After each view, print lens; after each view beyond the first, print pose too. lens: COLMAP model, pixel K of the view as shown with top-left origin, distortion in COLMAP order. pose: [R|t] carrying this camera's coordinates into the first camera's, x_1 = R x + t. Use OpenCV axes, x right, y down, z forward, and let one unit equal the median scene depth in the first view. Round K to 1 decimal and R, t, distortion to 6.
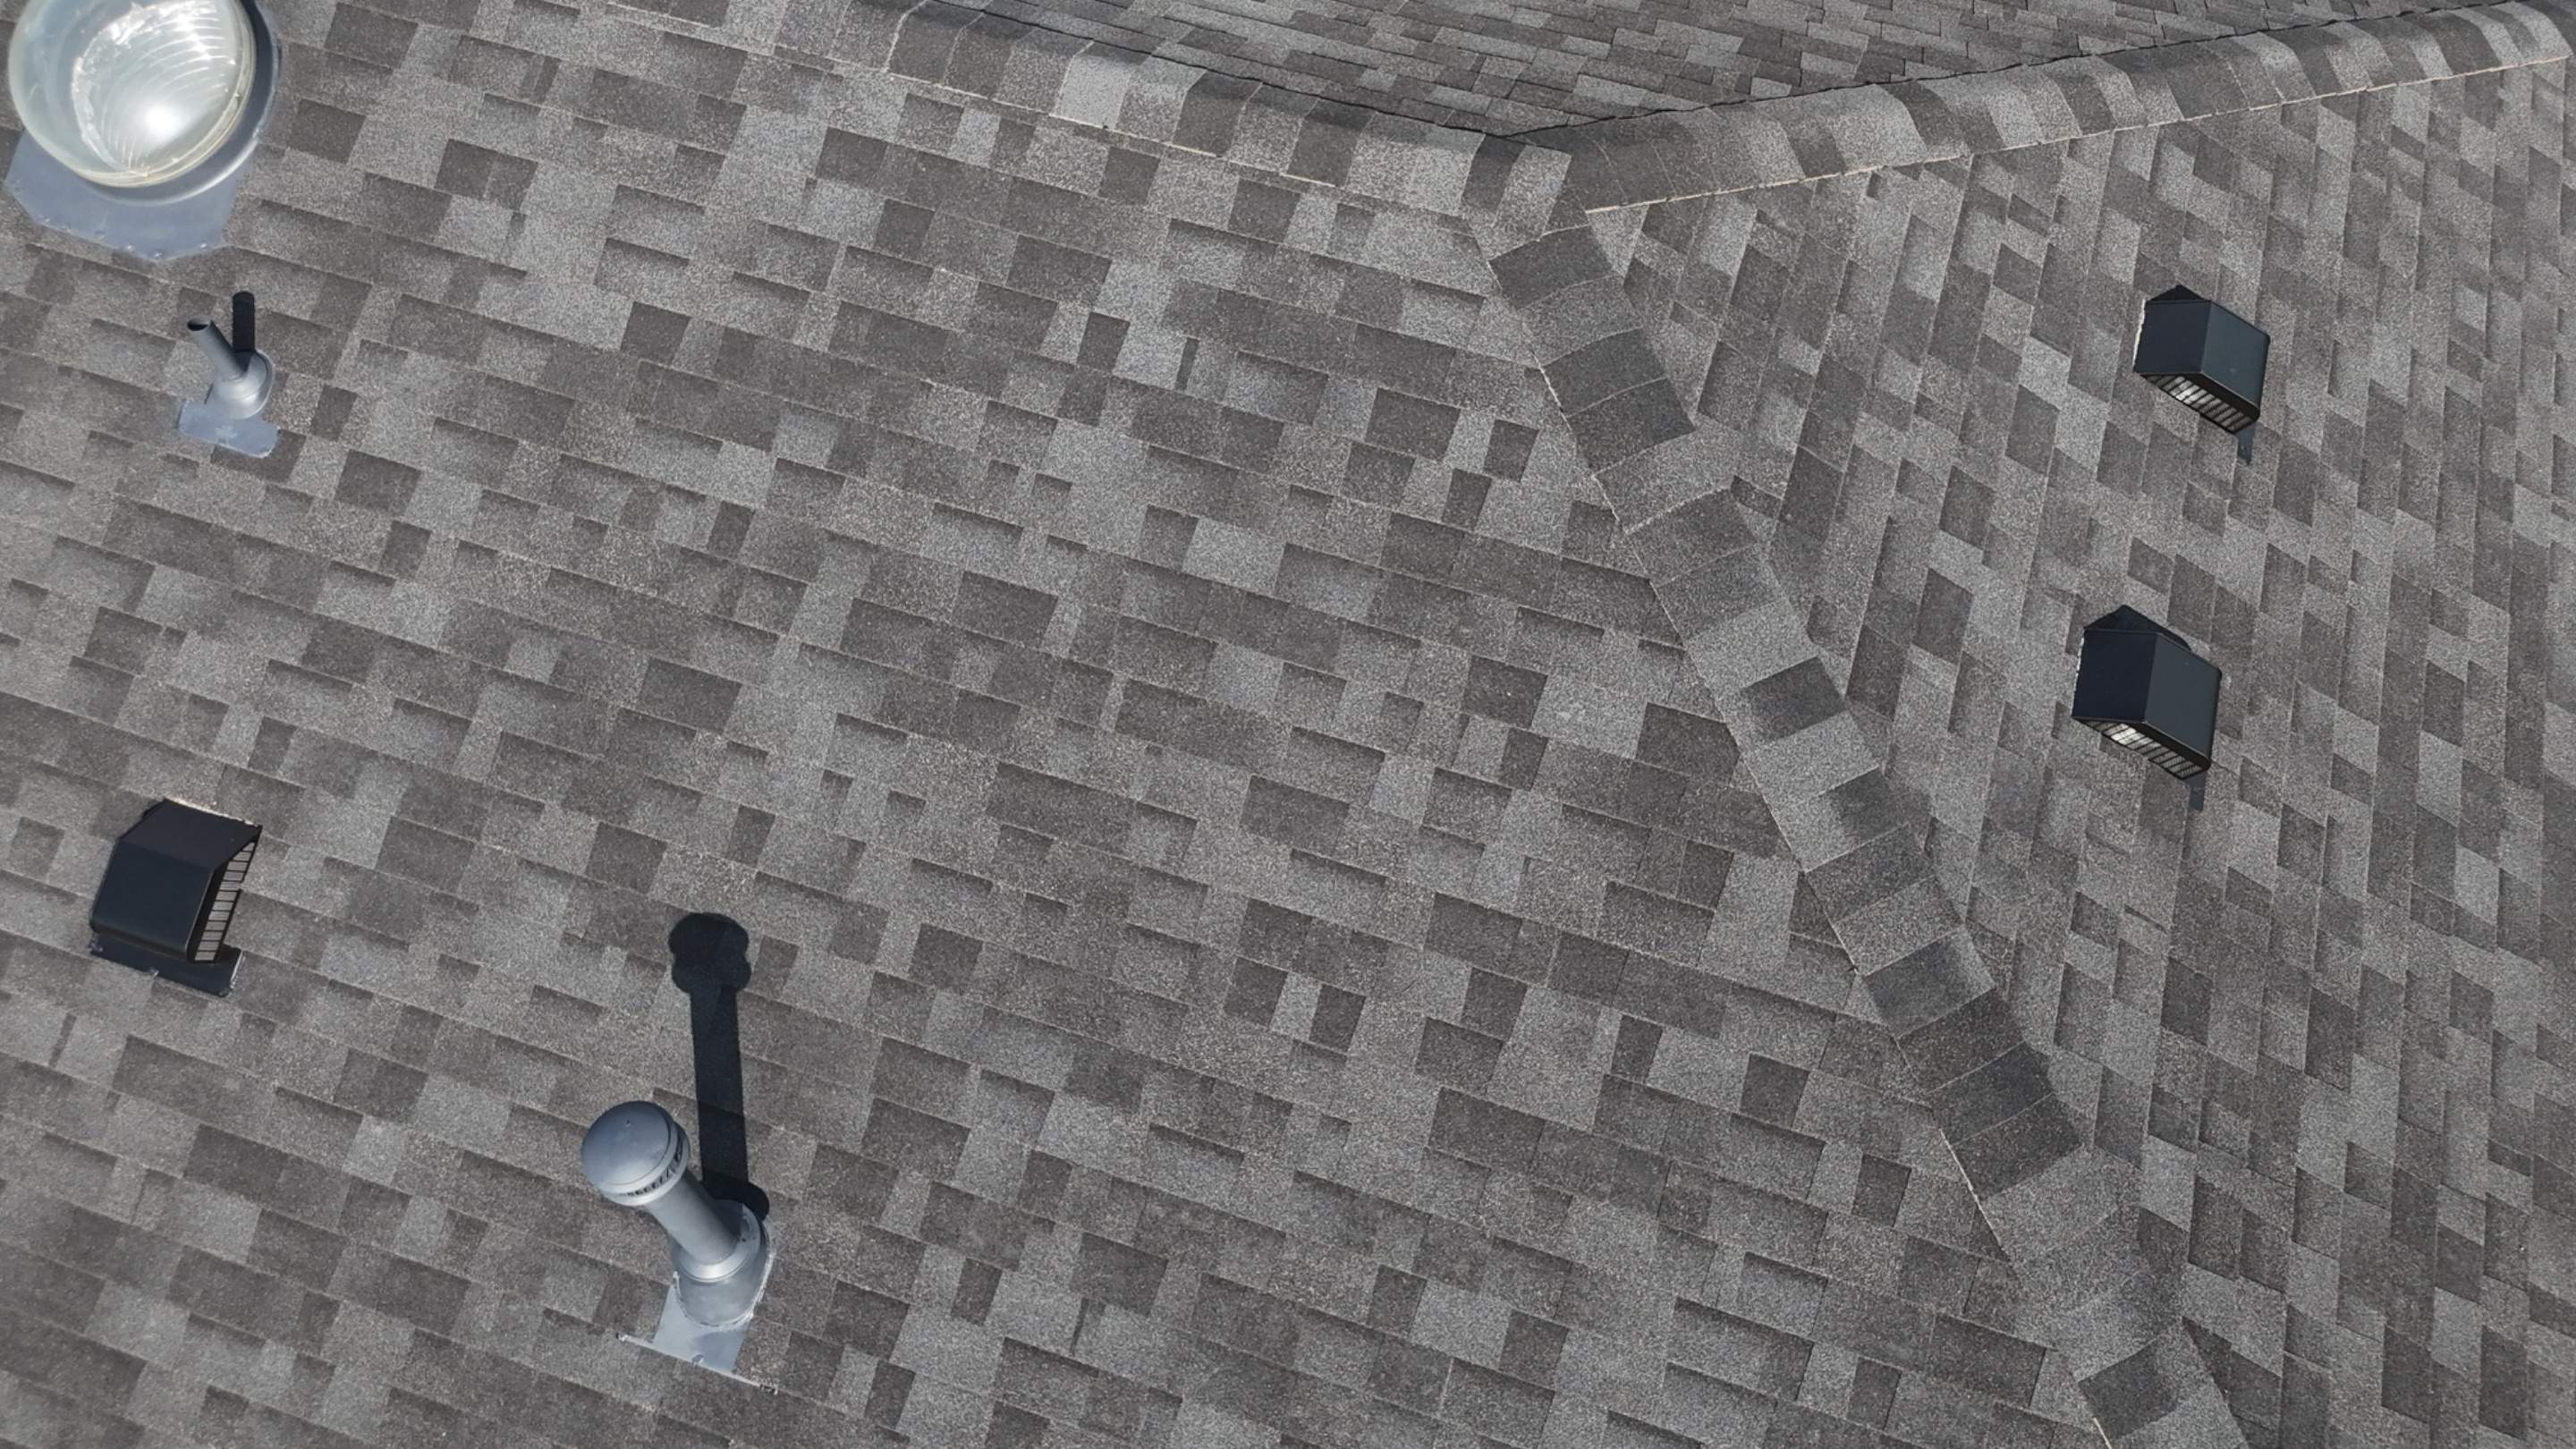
lens RADIAL K [[1902.2, 0, 1294.5], [0, 1902.2, 719.2], [0, 0, 1]] dist [0.078261, -0.080838]
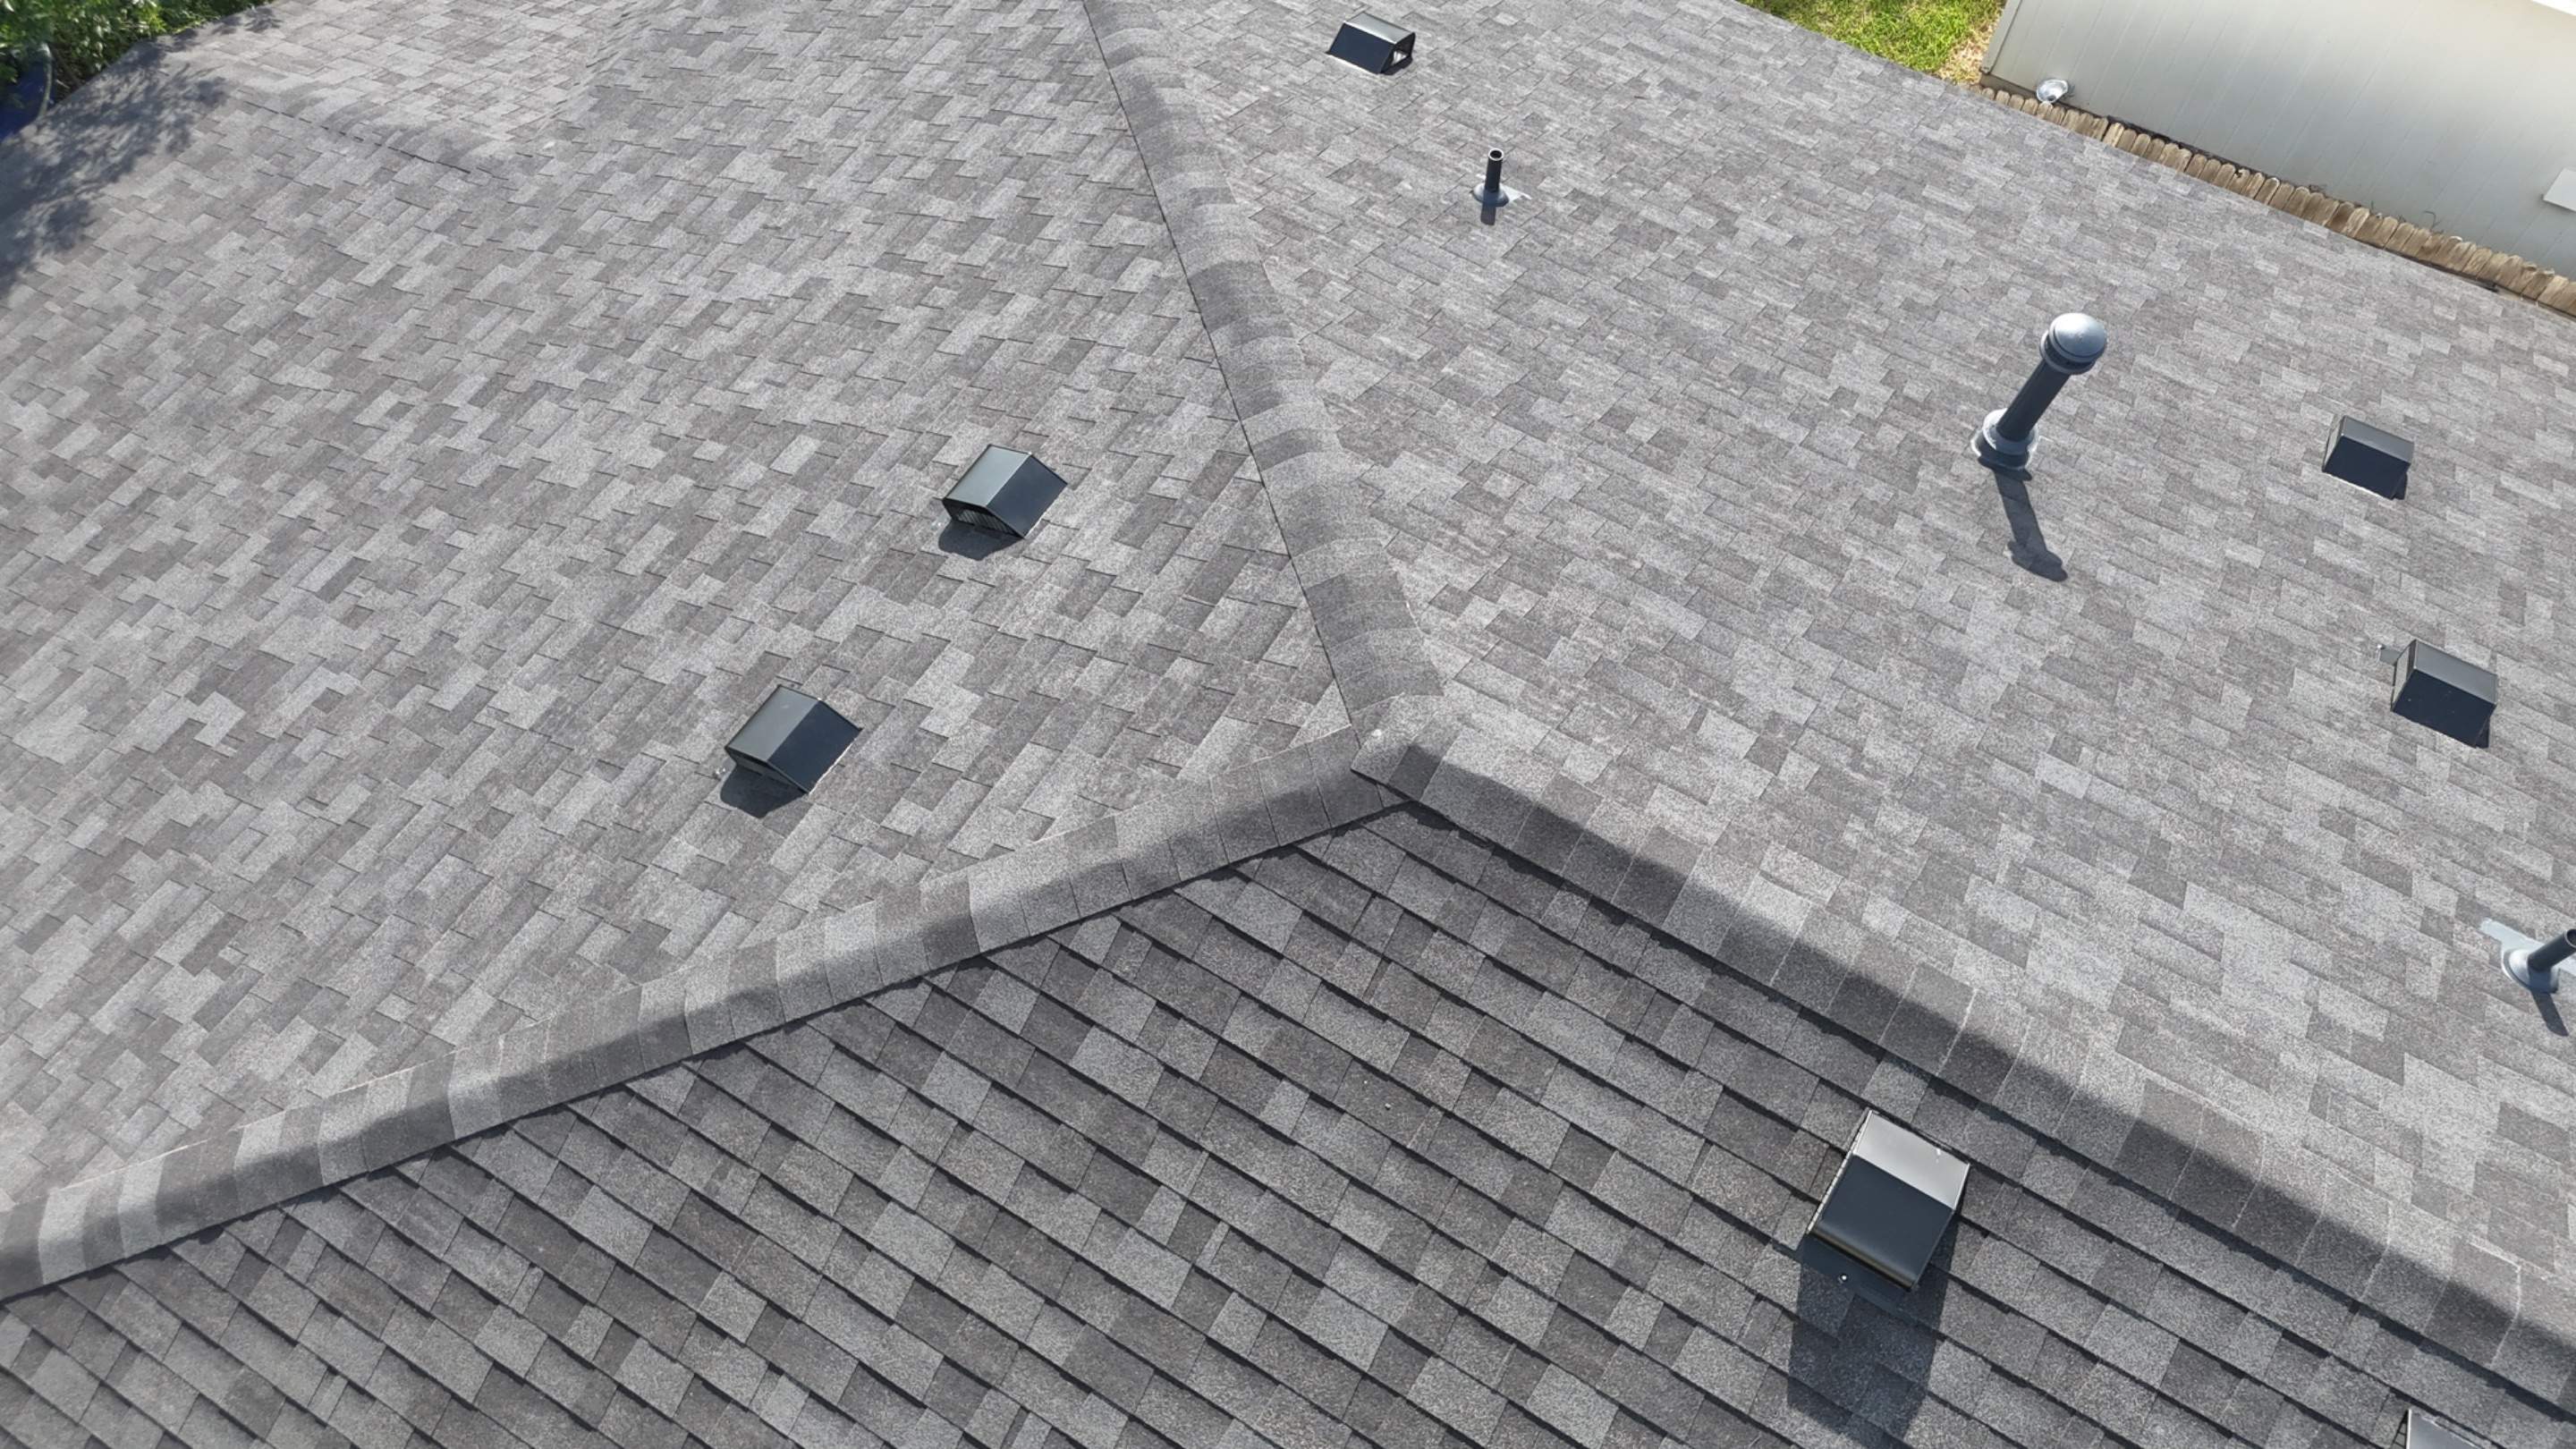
lens RADIAL K [[1902.2, 0, 1292.6], [0, 1902.2, 714.3], [0, 0, 1]] dist [0.078261, -0.080838]
pose [[-0.975212, -0.197075, 0.100611, 0.070594], [0.190493, -0.516422, 0.834878, -1.212955], [-0.112576, 0.833349, 0.541163, 0.367552]]
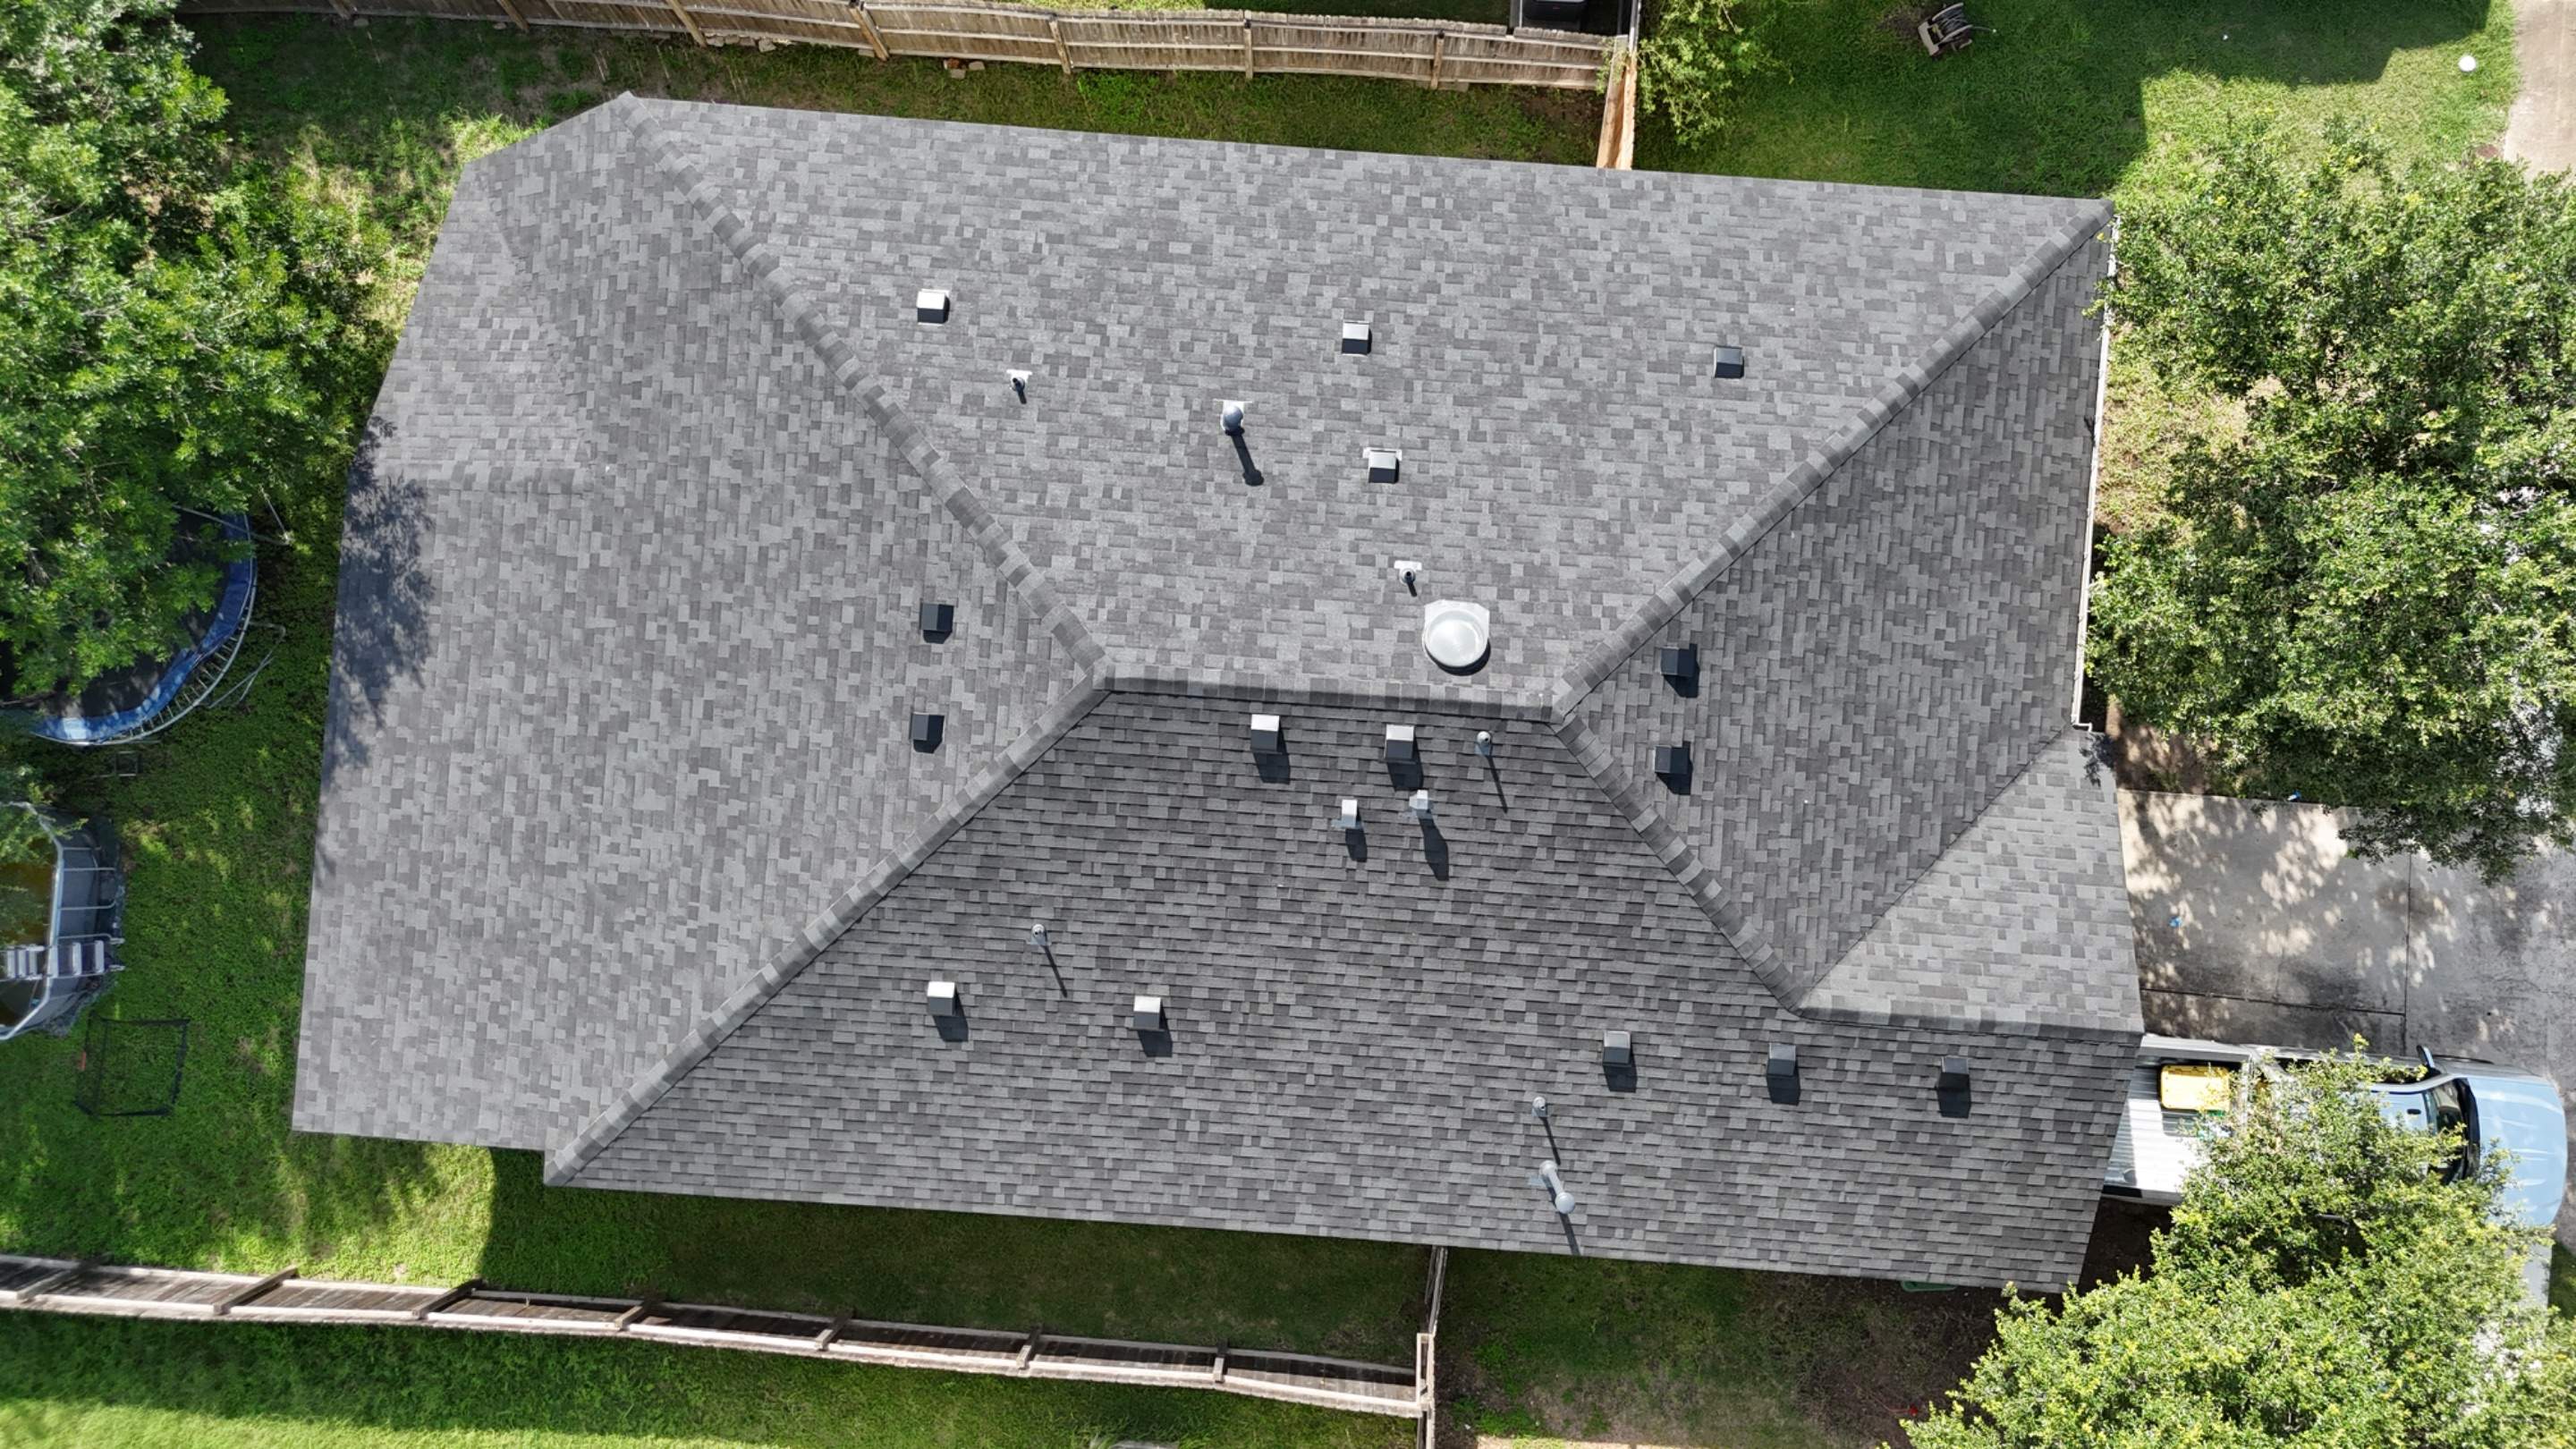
lens RADIAL K [[1902.2, 0, 1287.5], [0, 1902.2, 717.7], [0, 0, 1]] dist [0.078261, -0.080838]
pose [[-0.969641, 0.244515, -0.003077, -0.226775], [-0.216192, -0.851311, 0.478048, -2.341296], [0.114271, 0.464200, 0.878328, -2.440905]]
